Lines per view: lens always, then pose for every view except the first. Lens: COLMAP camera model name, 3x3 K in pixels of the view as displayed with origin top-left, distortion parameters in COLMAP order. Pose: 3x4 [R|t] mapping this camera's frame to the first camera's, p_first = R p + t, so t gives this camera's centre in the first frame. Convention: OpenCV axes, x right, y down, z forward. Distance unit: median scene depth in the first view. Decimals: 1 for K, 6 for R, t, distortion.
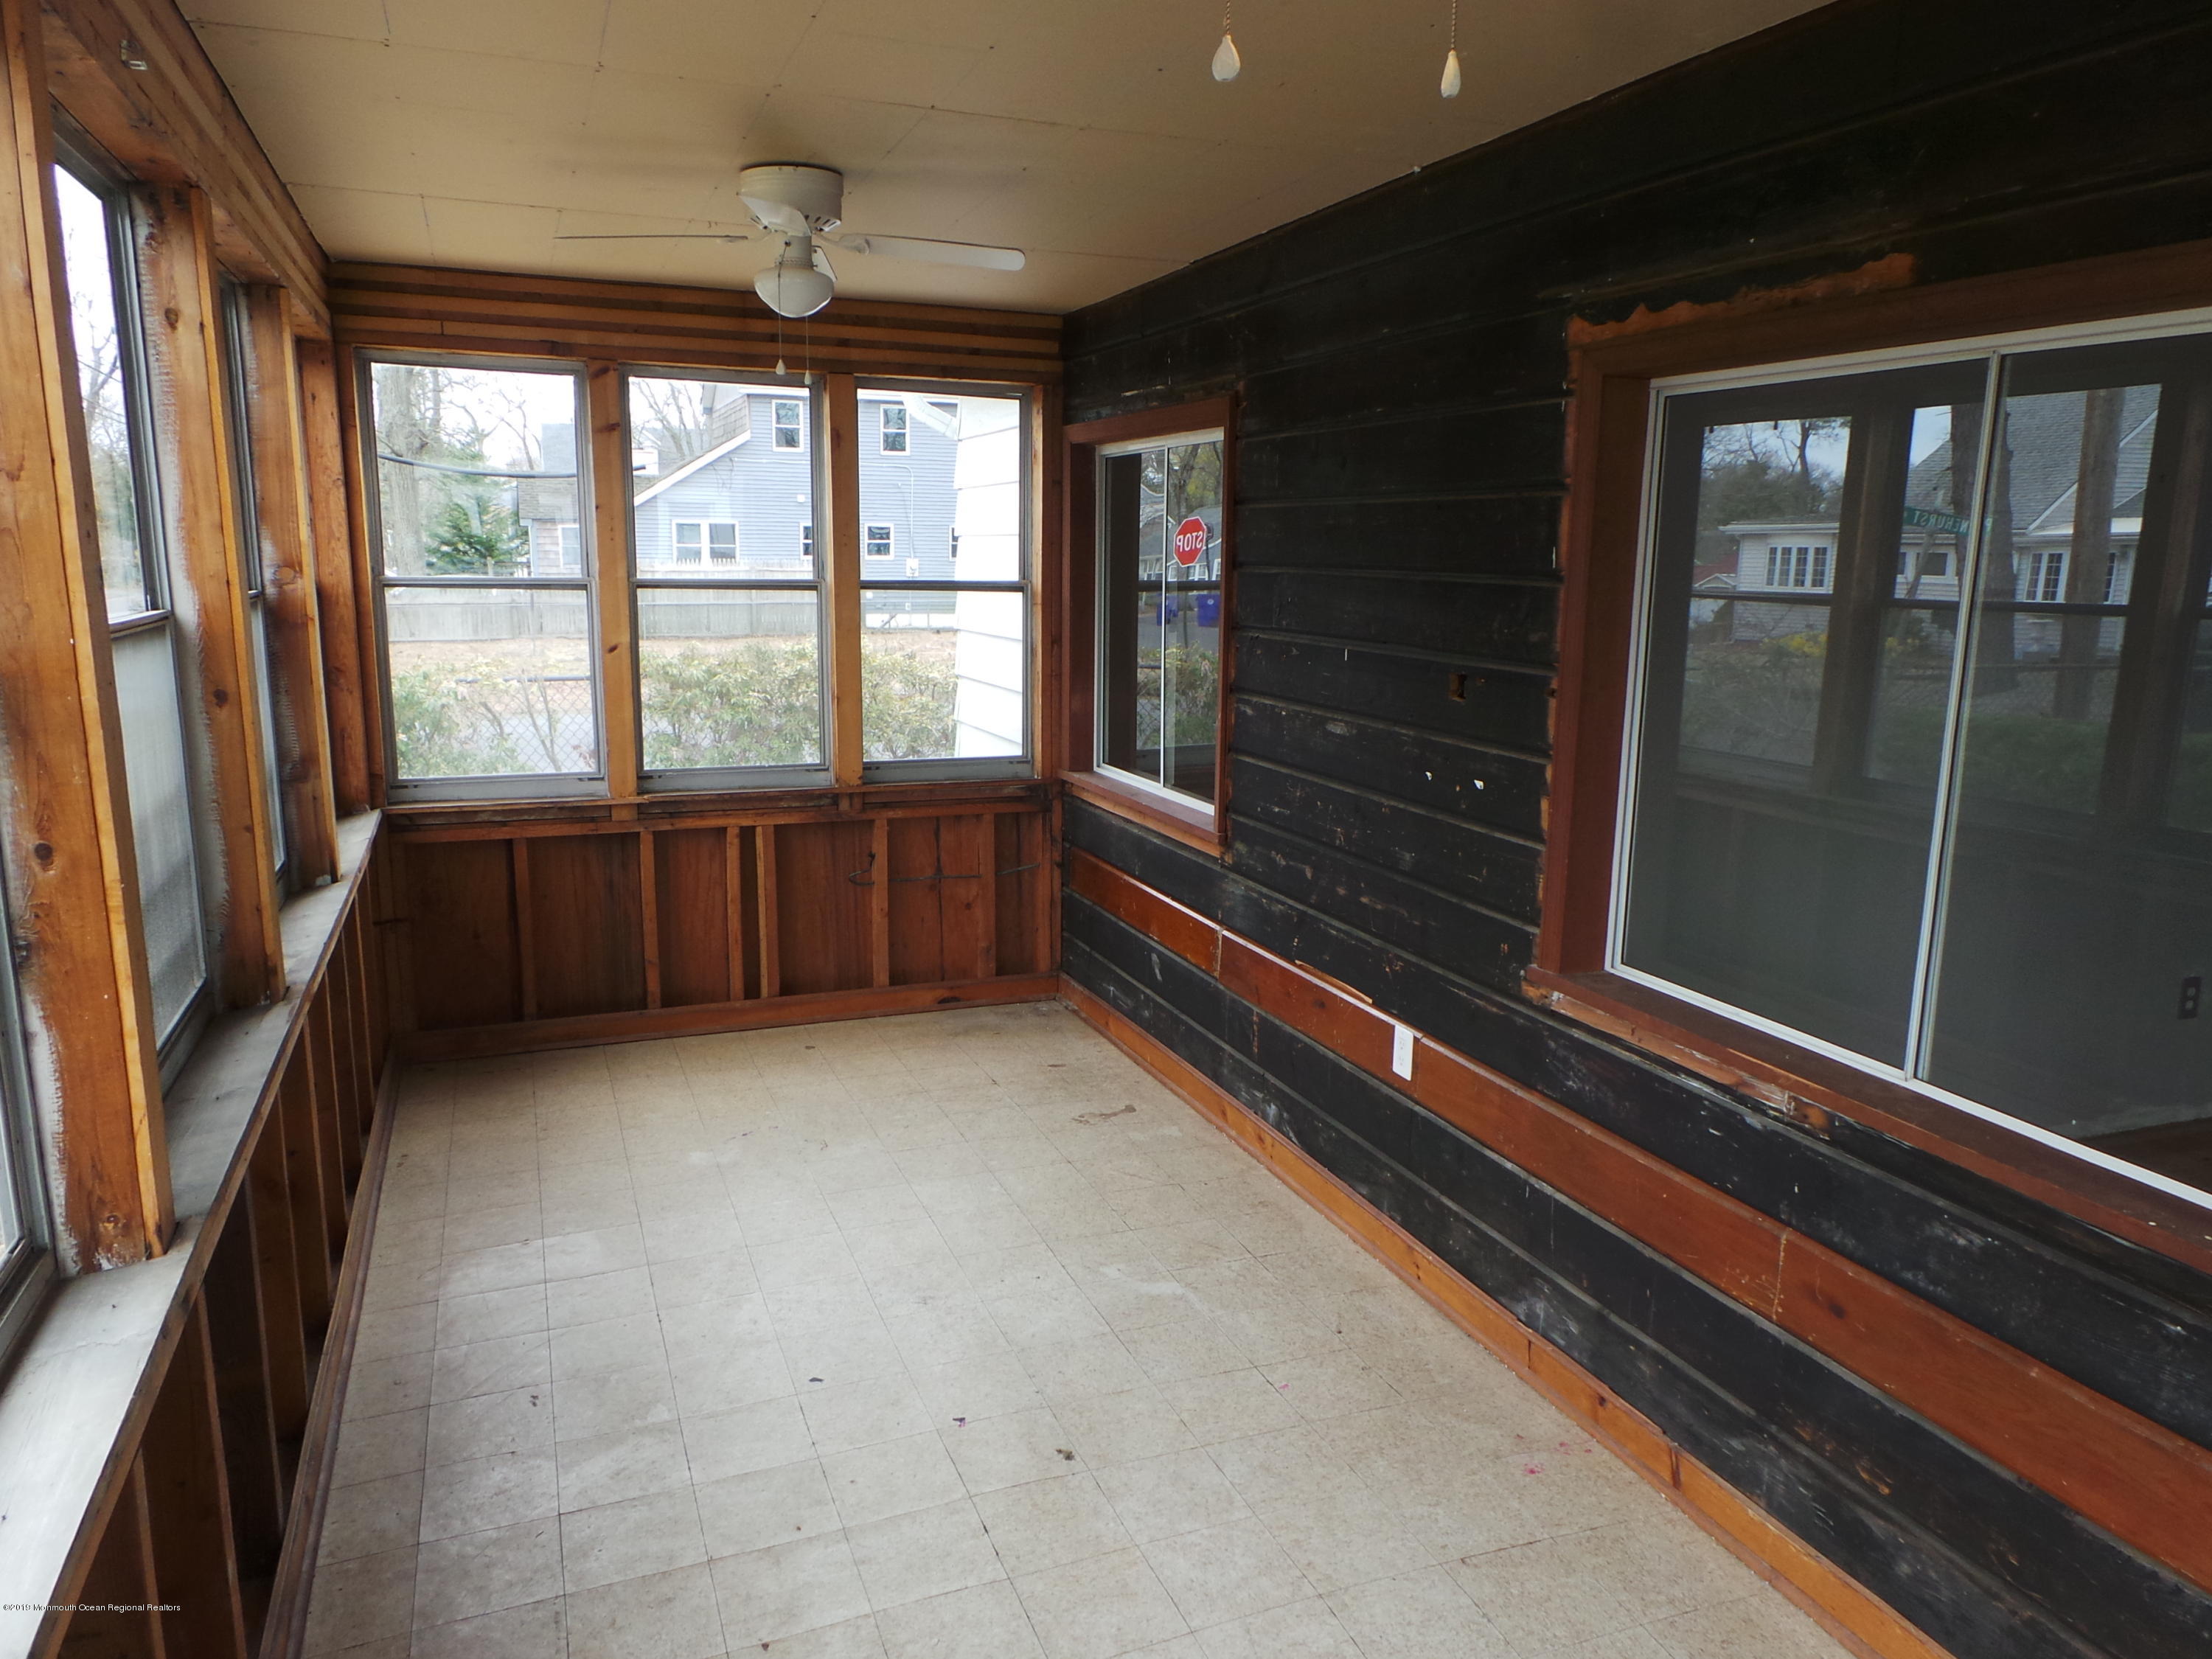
lens RADIAL K [[1521.0, 0, 1108.5], [0, 1521.0, 831.5], [0, 0, 1]] dist [0.012615, 0.000318]
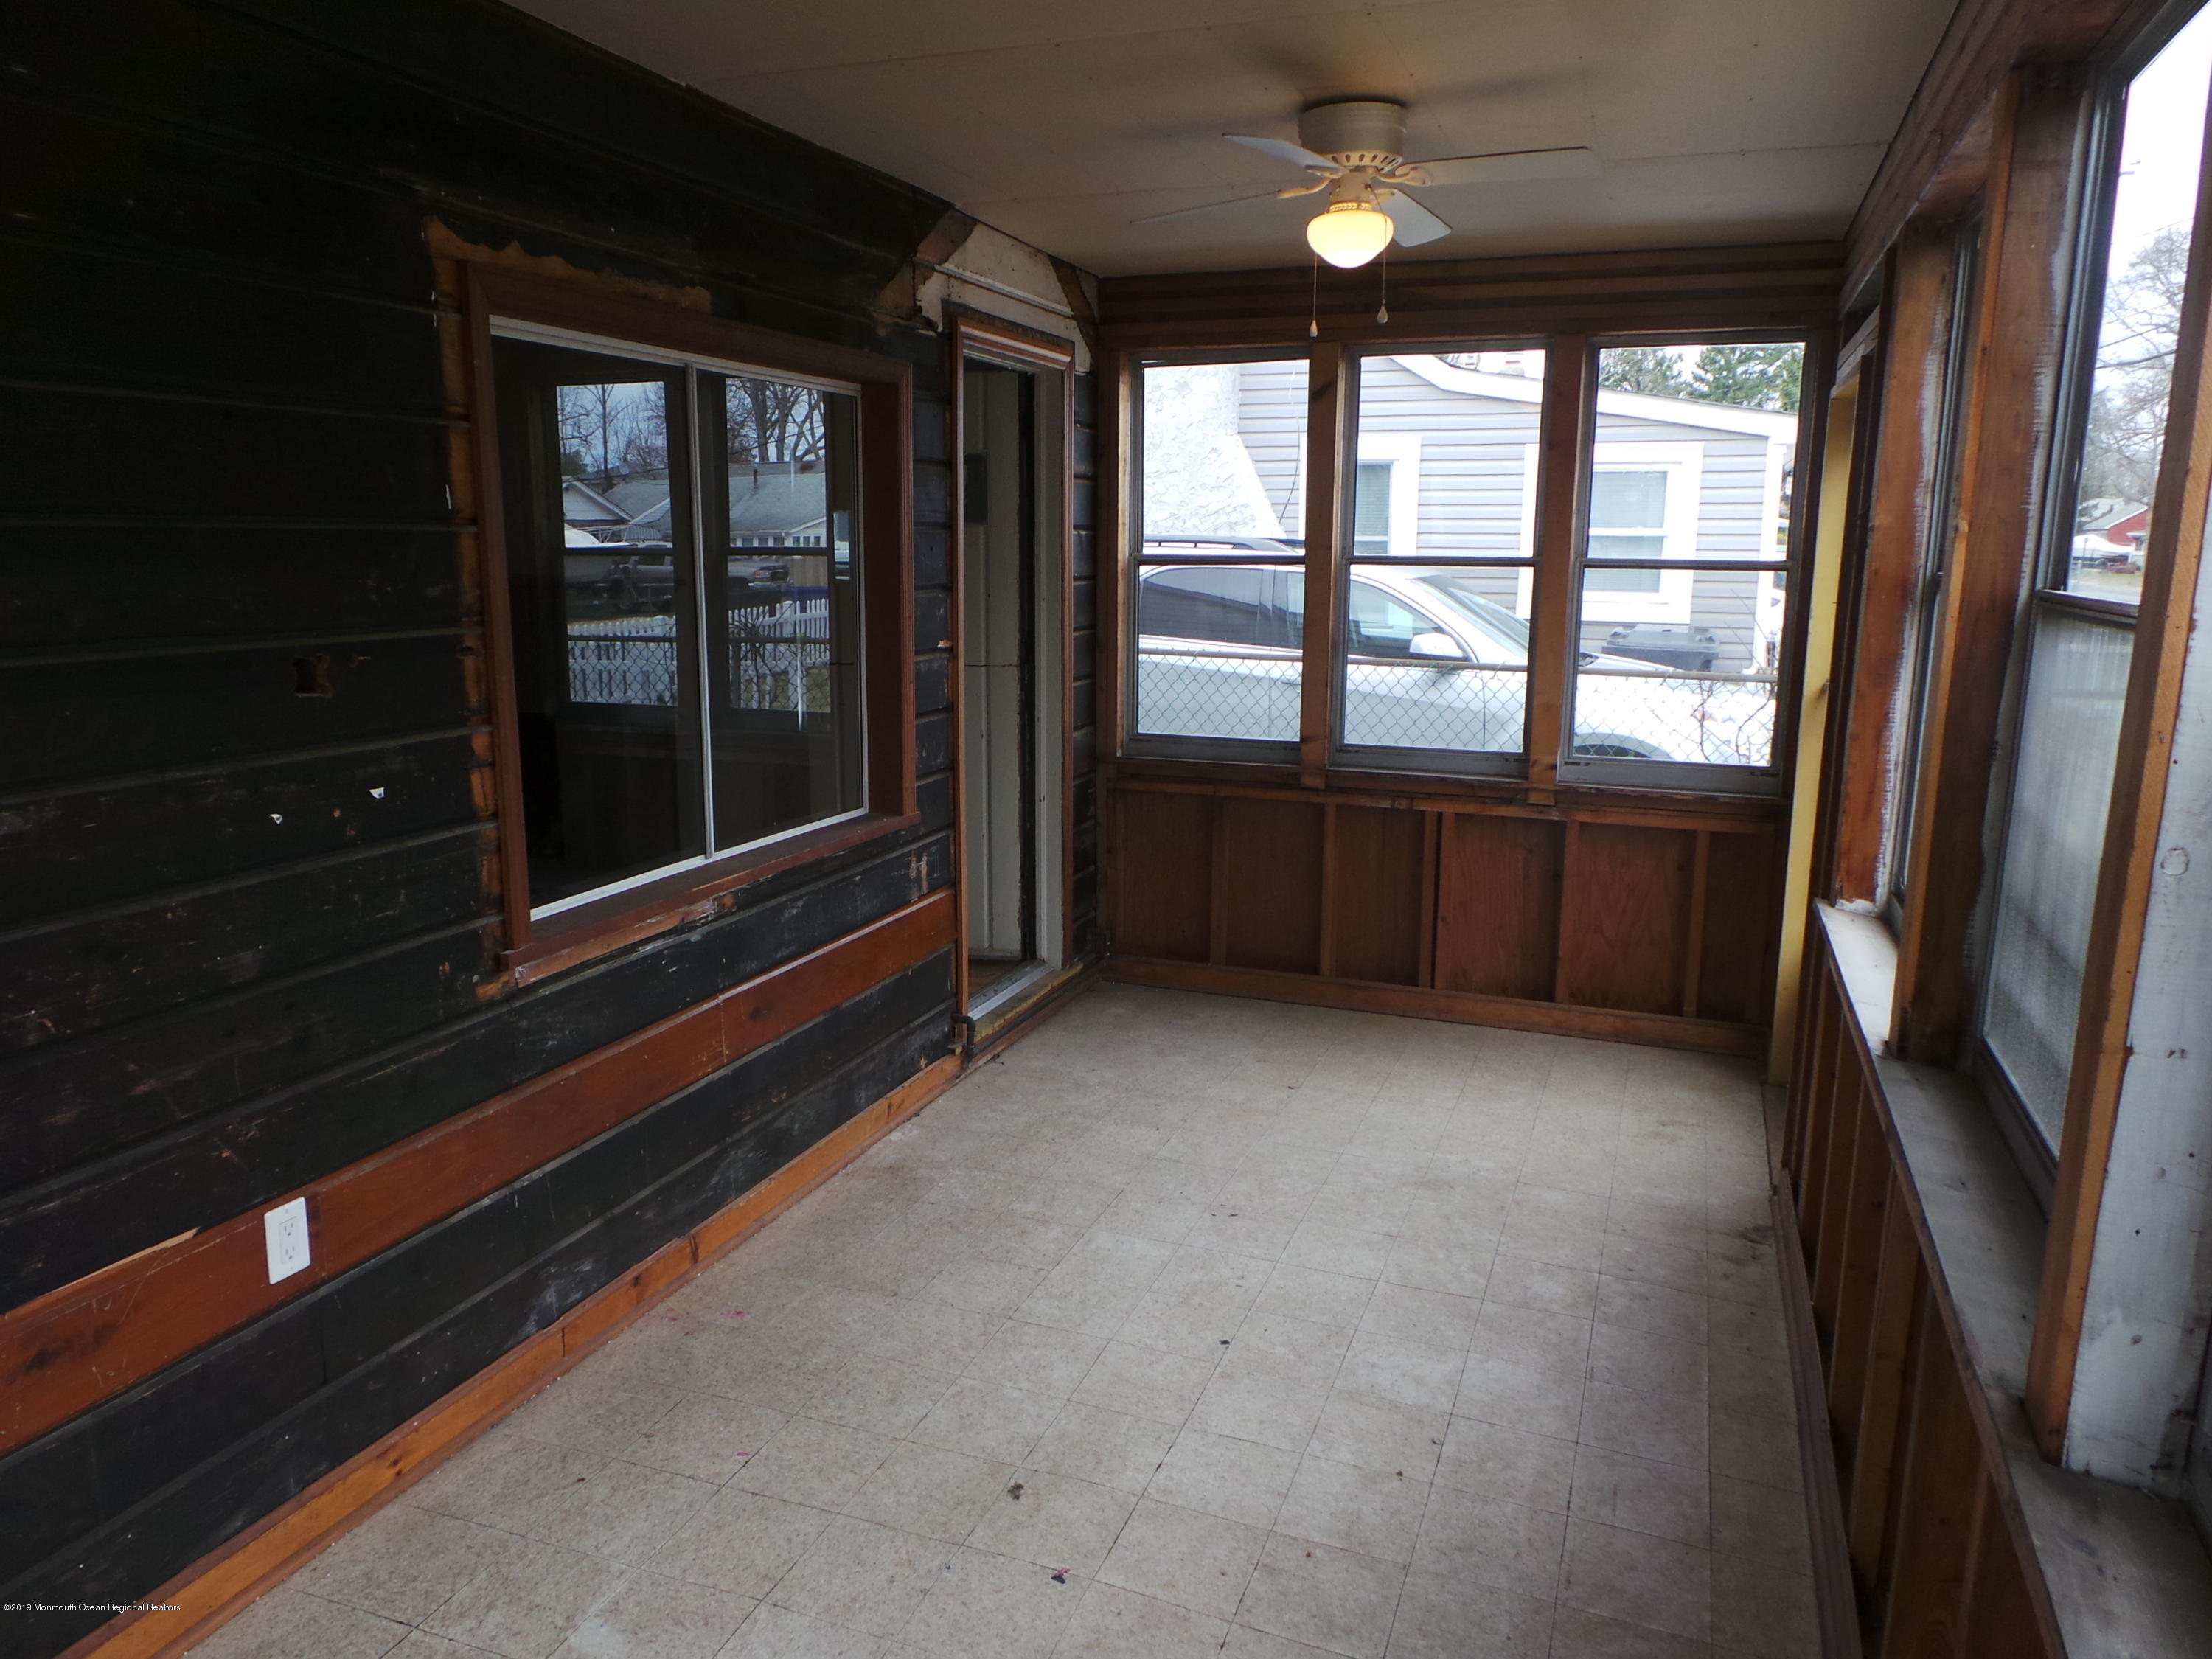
lens RADIAL K [[1521.0, 0, 1108.1], [0, 1521.0, 829.9], [0, 0, 1]] dist [0.012615, 0.000318]
pose [[-0.735677, -0.150180, 0.660473, -0.588531], [0.107954, 0.936647, 0.333223, -0.251369], [-0.668674, 0.316445, -0.672858, 1.394597]]
